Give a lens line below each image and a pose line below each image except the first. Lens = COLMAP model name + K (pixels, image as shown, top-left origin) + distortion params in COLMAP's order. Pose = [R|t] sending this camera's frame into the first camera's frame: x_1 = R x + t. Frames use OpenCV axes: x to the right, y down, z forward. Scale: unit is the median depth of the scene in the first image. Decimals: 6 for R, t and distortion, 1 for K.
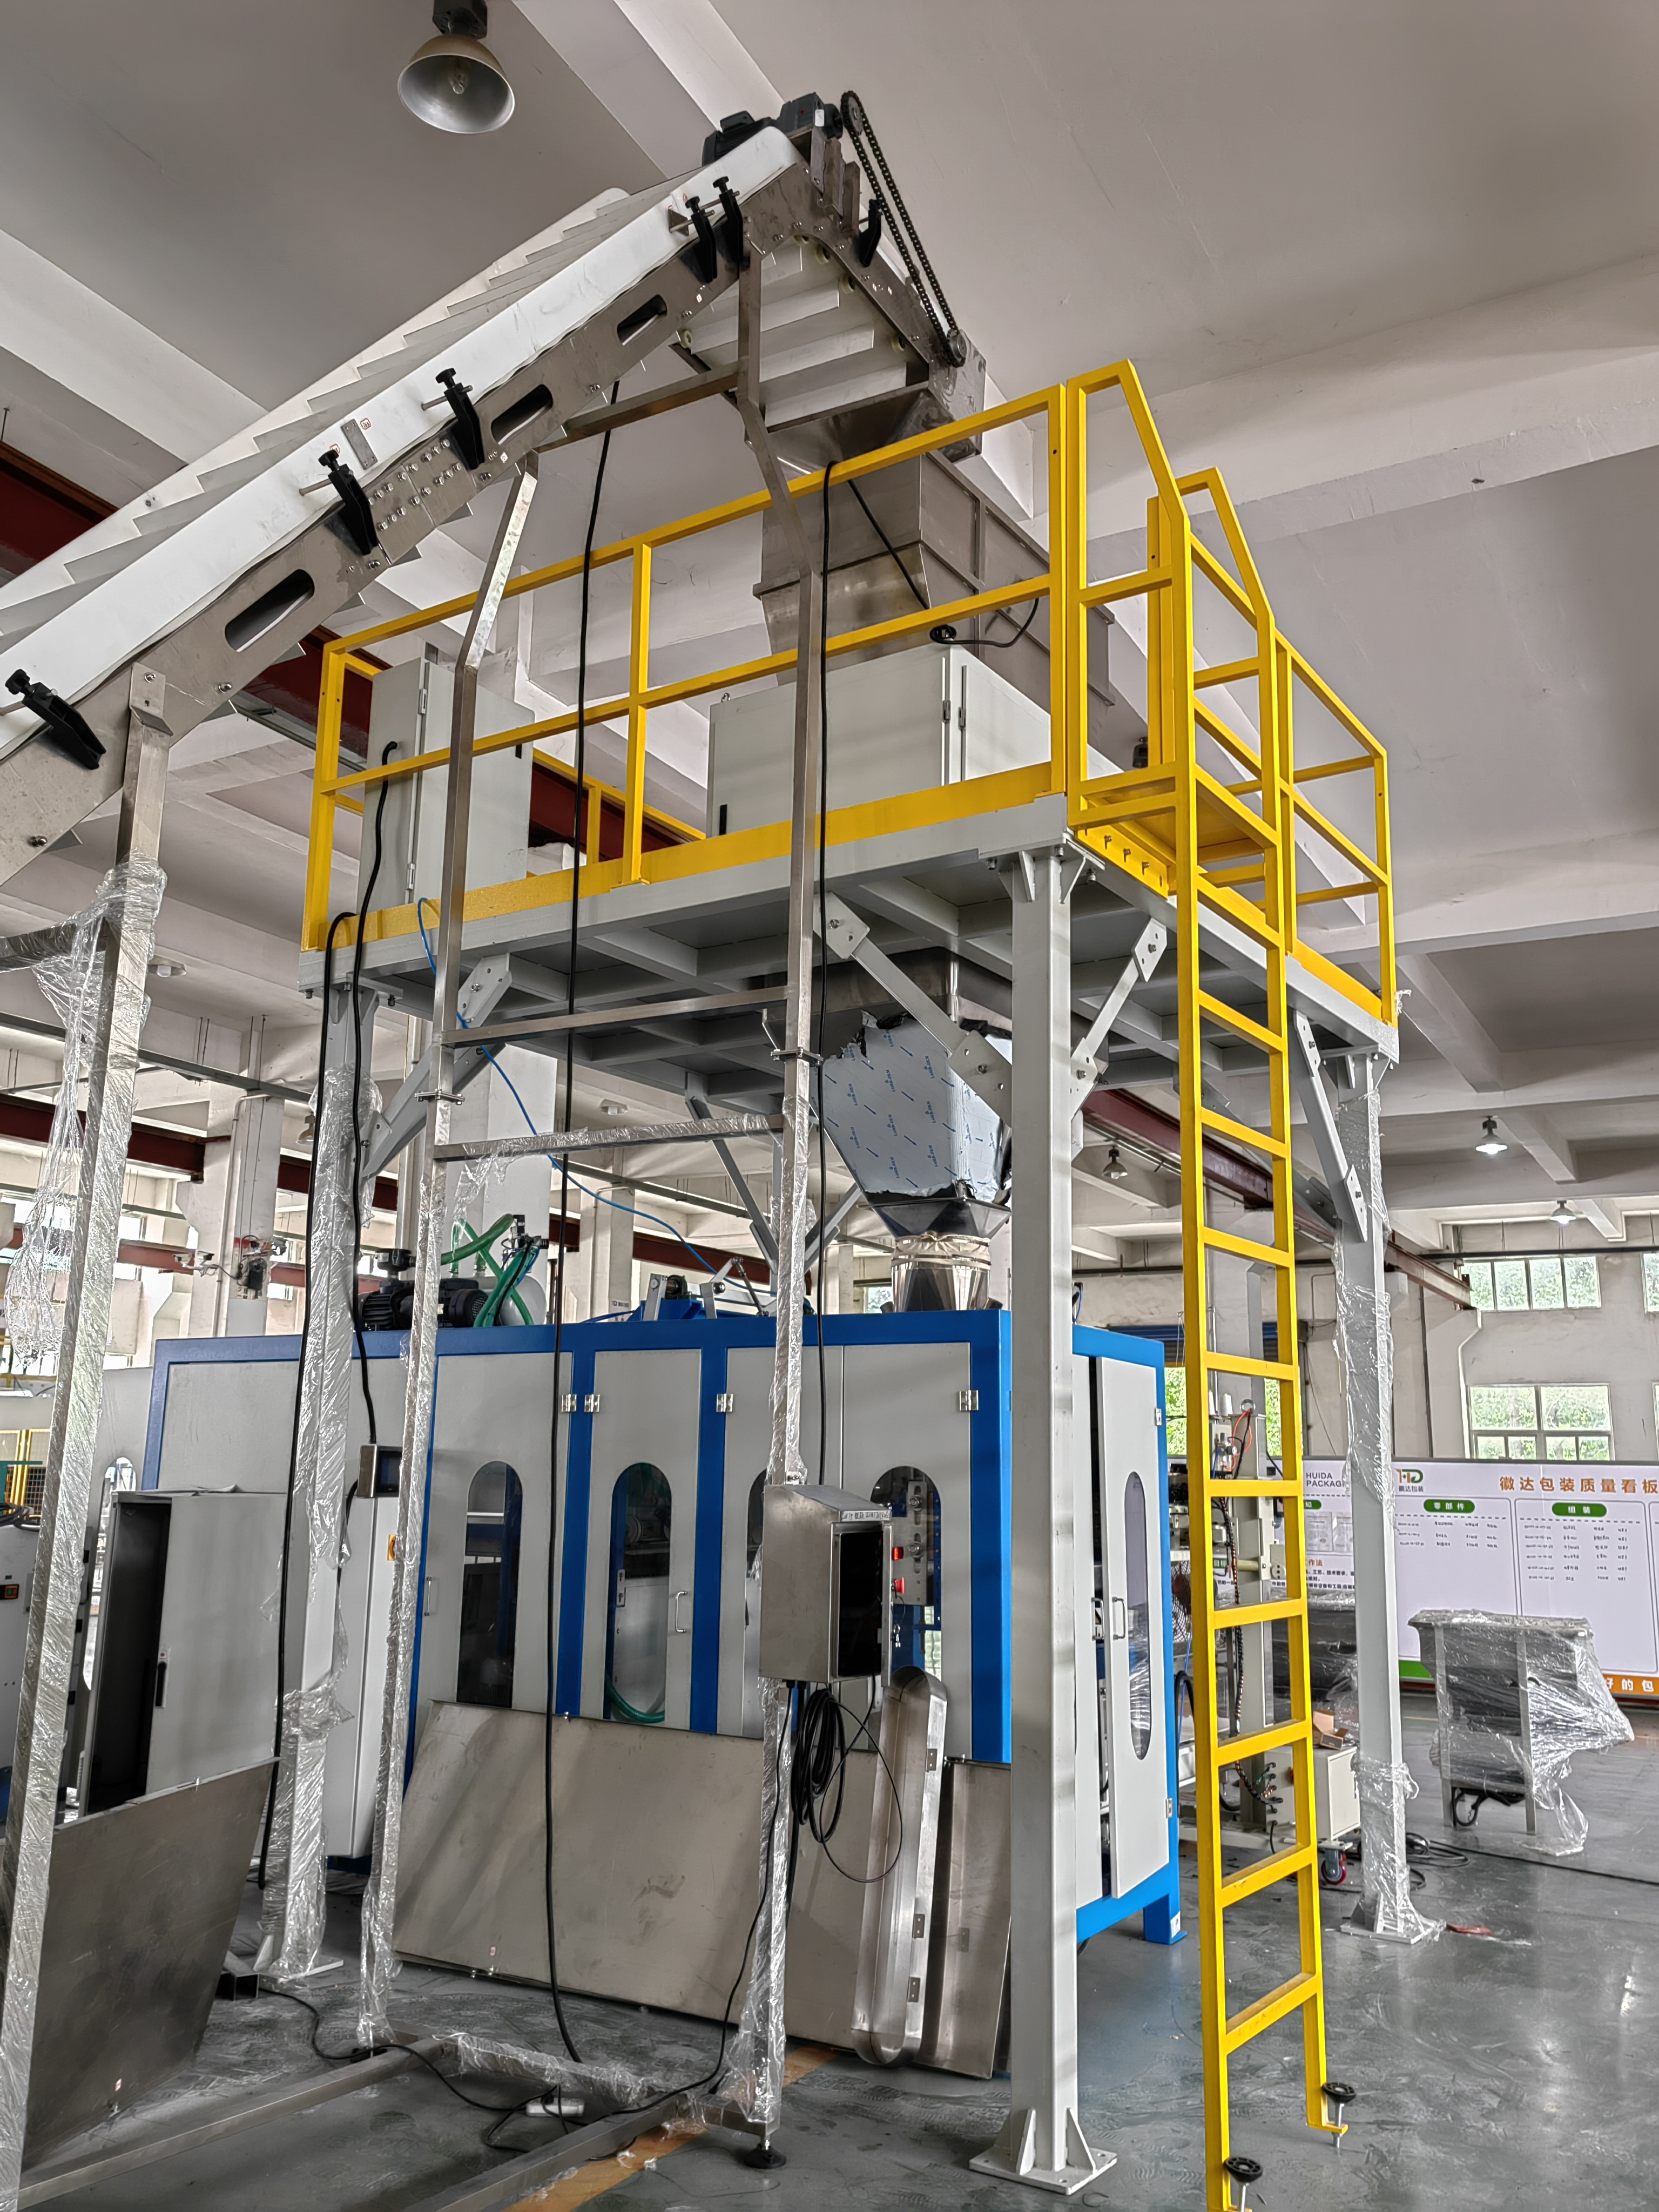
lens RADIAL K [[1752.3, 0, 829.5], [0, 1752.3, 1106.0], [0, 0, 1]] dist [0.057087, -0.088779]
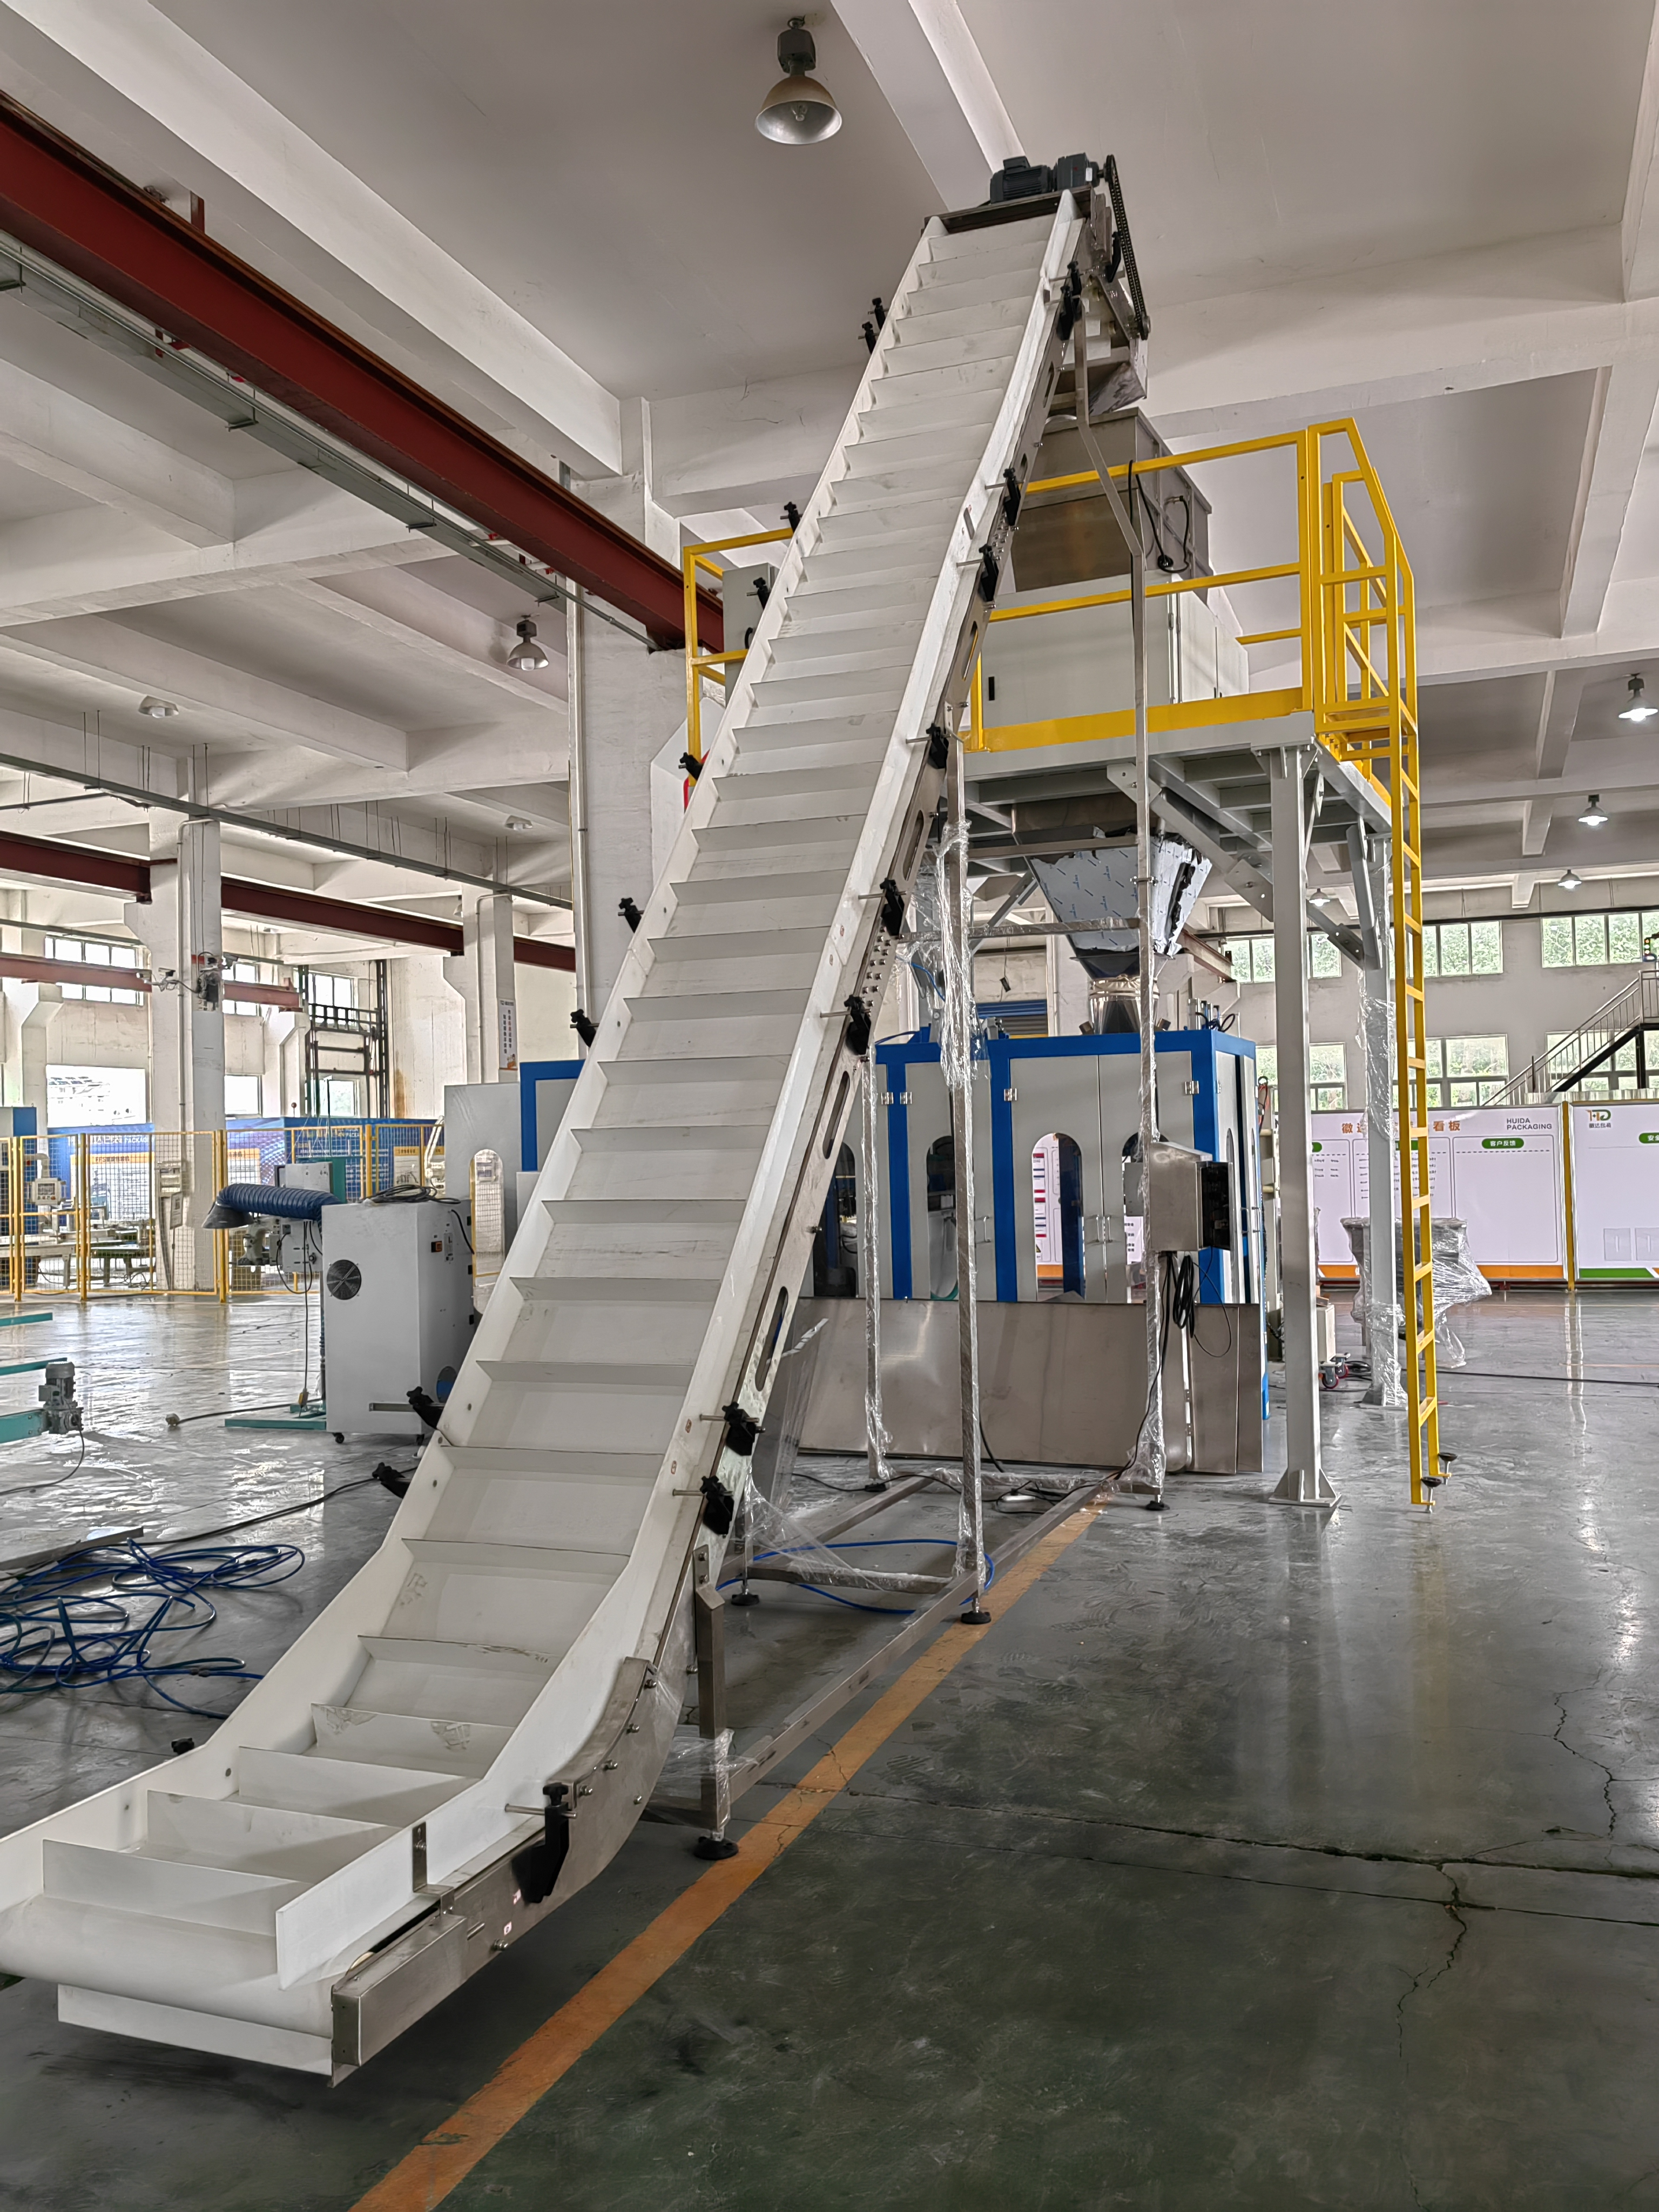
lens RADIAL K [[1752.3, 0, 829.5], [0, 1752.3, 1106.0], [0, 0, 1]] dist [0.057087, -0.088779]
pose [[0.986813, -0.039134, 0.157064, -0.126641], [0.009834, 0.983036, 0.183150, -0.027726], [-0.161567, -0.179190, 0.970457, -0.122802]]
